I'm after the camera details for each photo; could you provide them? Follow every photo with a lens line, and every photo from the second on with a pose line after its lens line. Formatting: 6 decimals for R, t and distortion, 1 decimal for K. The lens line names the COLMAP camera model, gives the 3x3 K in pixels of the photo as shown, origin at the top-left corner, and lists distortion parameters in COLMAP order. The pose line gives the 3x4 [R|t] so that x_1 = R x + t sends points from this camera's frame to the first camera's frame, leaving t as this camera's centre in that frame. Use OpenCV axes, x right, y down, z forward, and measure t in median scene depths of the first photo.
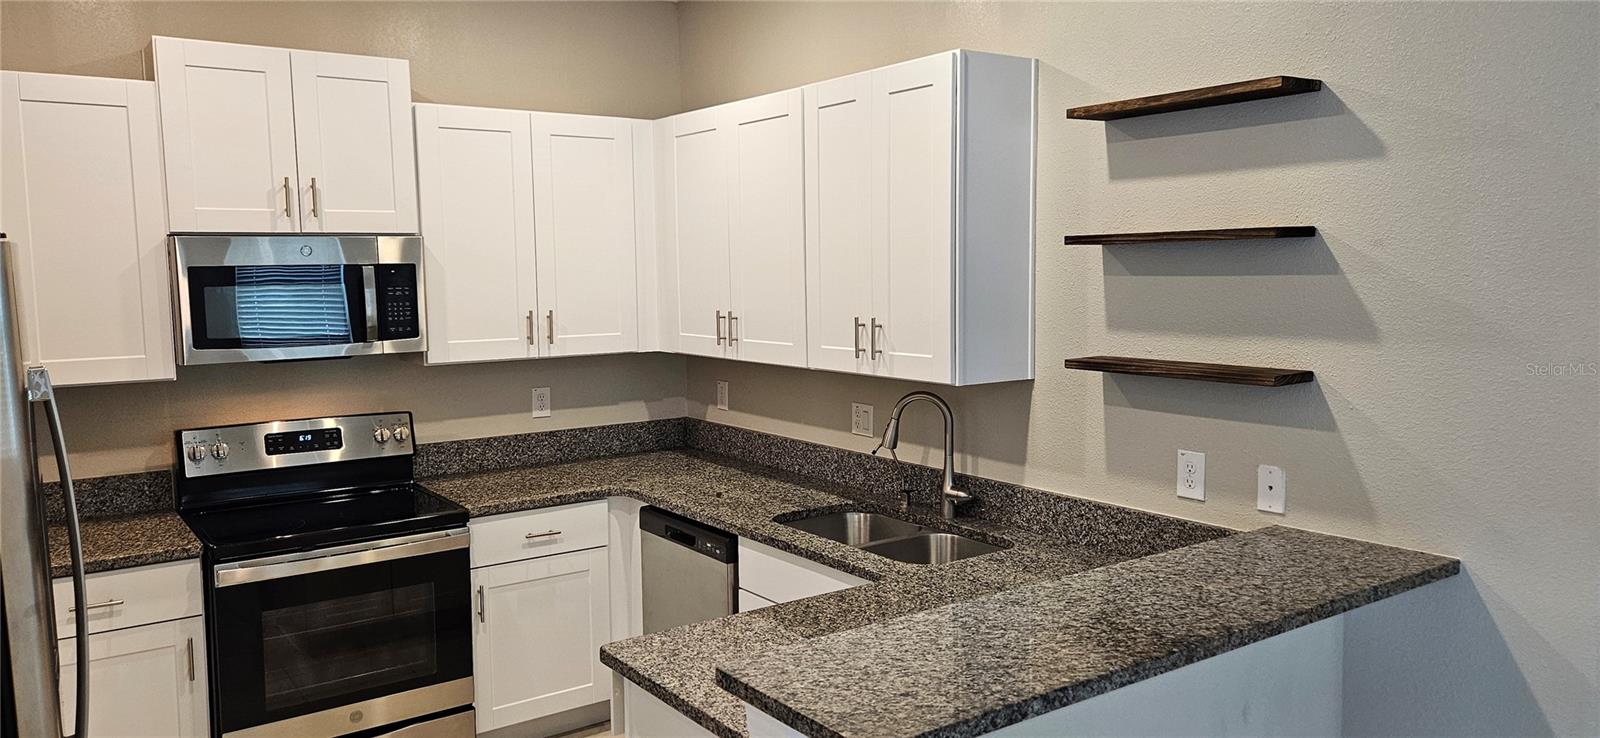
lens RADIAL K [[1085.4, 0, 800.0], [0, 1085.4, 369.0], [0, 0, 1]] dist [0.031059, 0.001794]
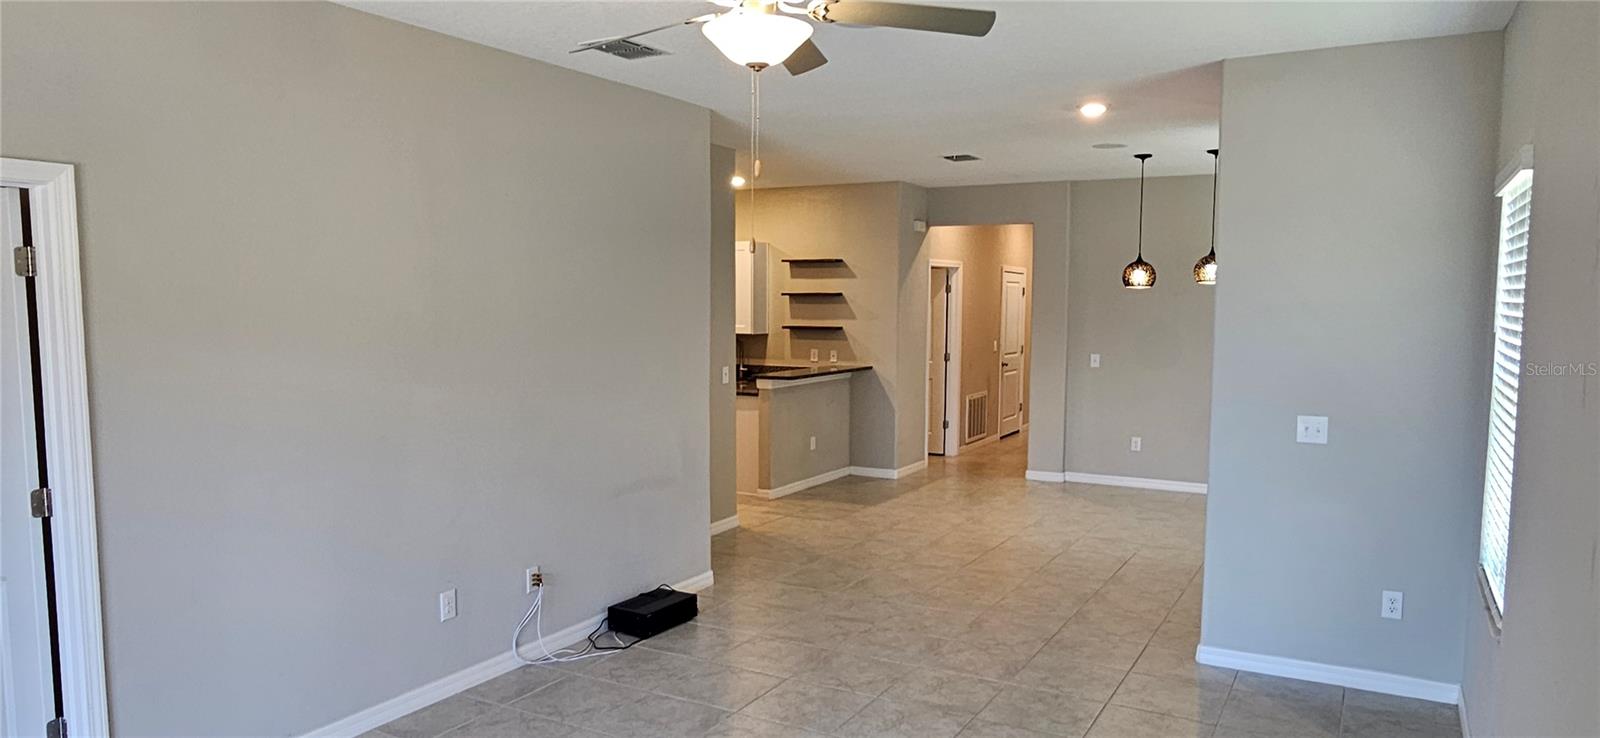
lens RADIAL K [[1092.8, 0, 762.4], [0, 1092.8, 386.3], [0, 0, 1]] dist [0.009597, 0.002359]
pose [[0.915155, -0.014429, 0.402843, -1.105826], [0.020821, 0.999717, -0.011493, 0.197323], [-0.402563, 0.018905, 0.915197, -1.994423]]
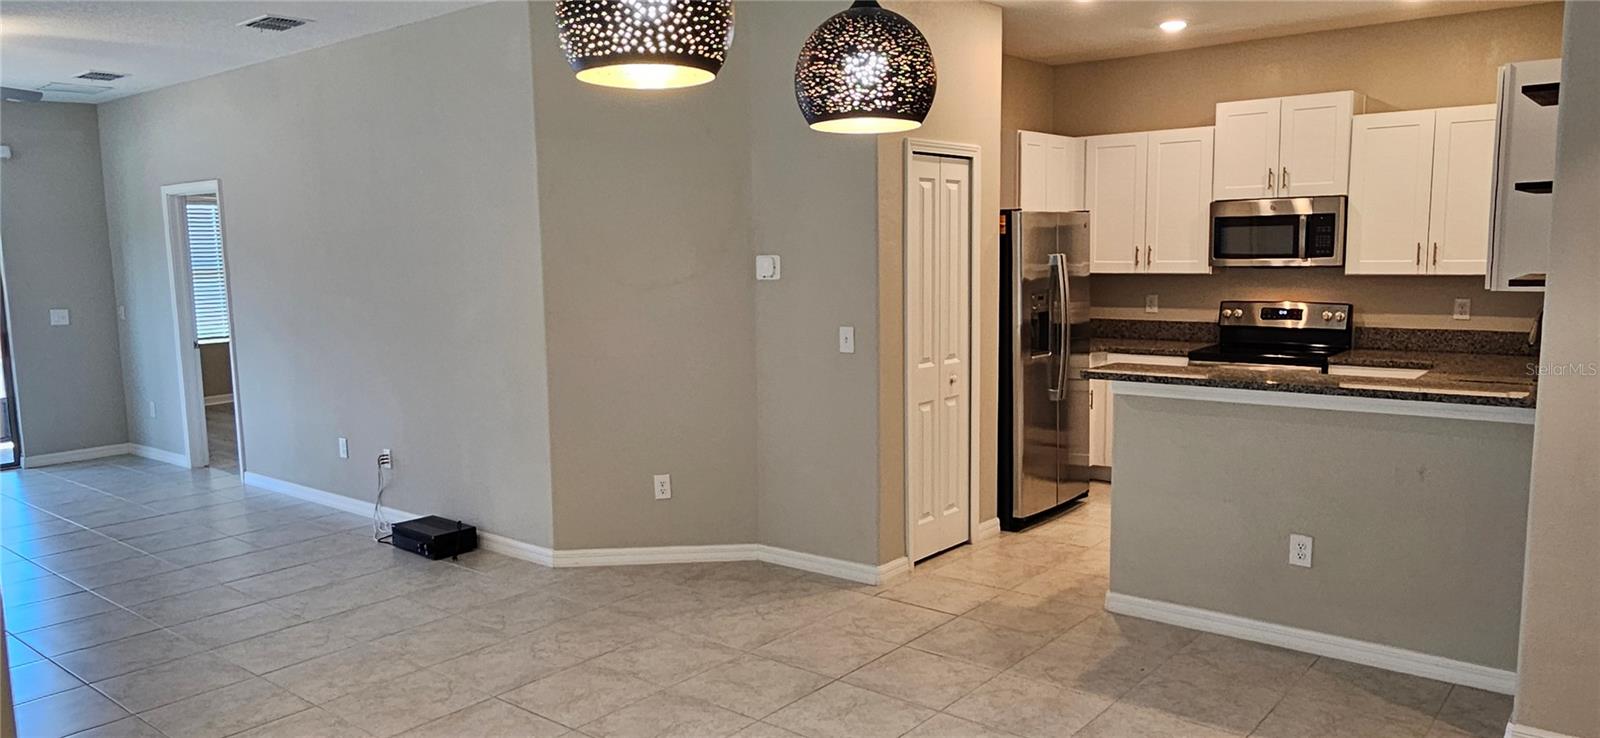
lens RADIAL K [[1092.8, 0, 762.4], [0, 1092.8, 386.3], [0, 0, 1]] dist [0.009597, 0.002359]
pose [[0.217893, 0.133504, -0.966798, 1.208023], [-0.075476, 0.989938, 0.119688, 0.035261], [0.973050, 0.046891, 0.225777, -0.255125]]
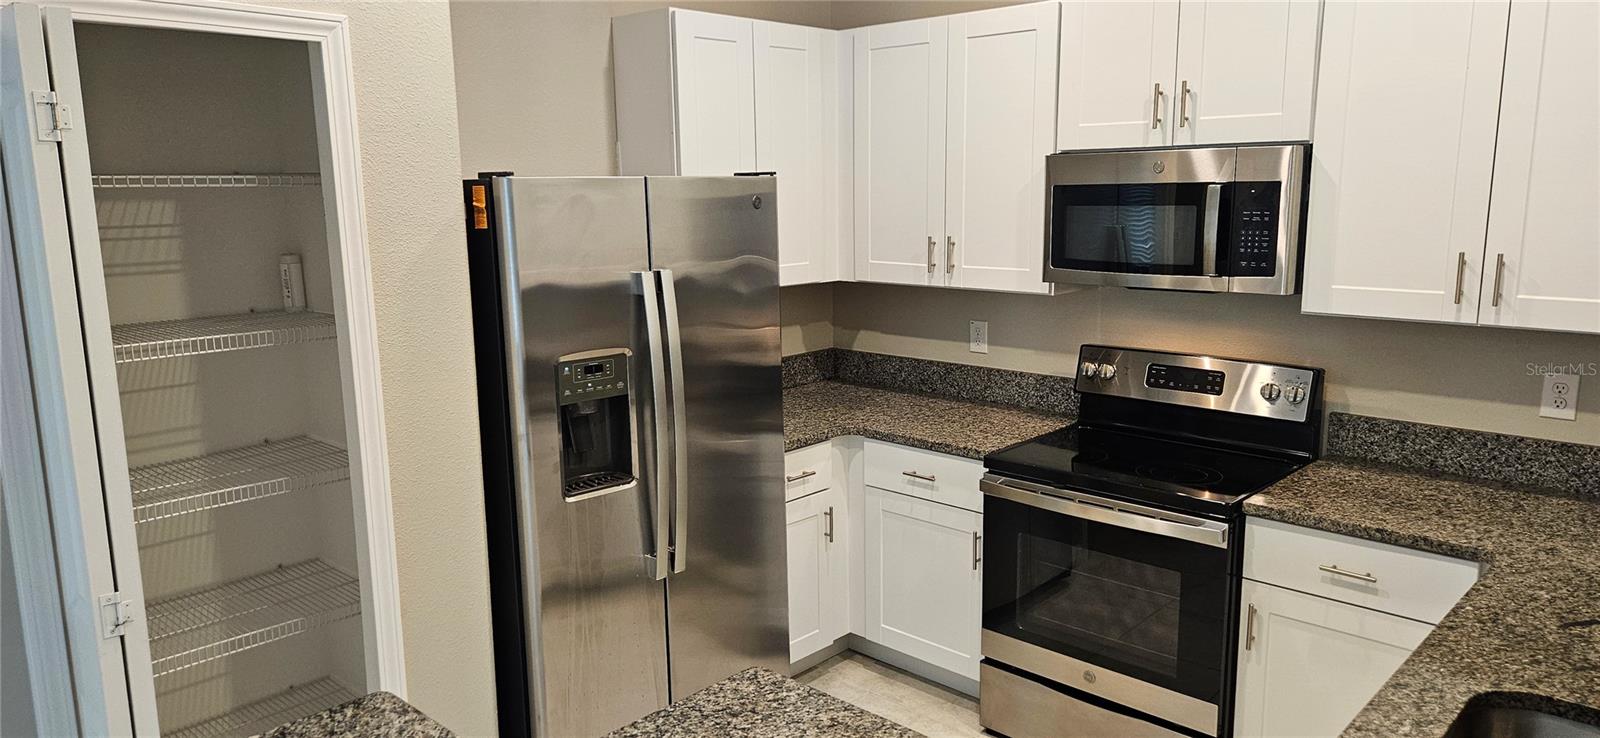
lens RADIAL K [[1085.4, 0, 800.0], [0, 1085.4, 369.0], [0, 0, 1]] dist [0.031059, 0.001794]
pose [[0.180506, 0.178158, -0.967304, 0.386521], [-0.081353, 0.982793, 0.165830, -0.070589], [0.980204, 0.048760, 0.191893, 0.552187]]
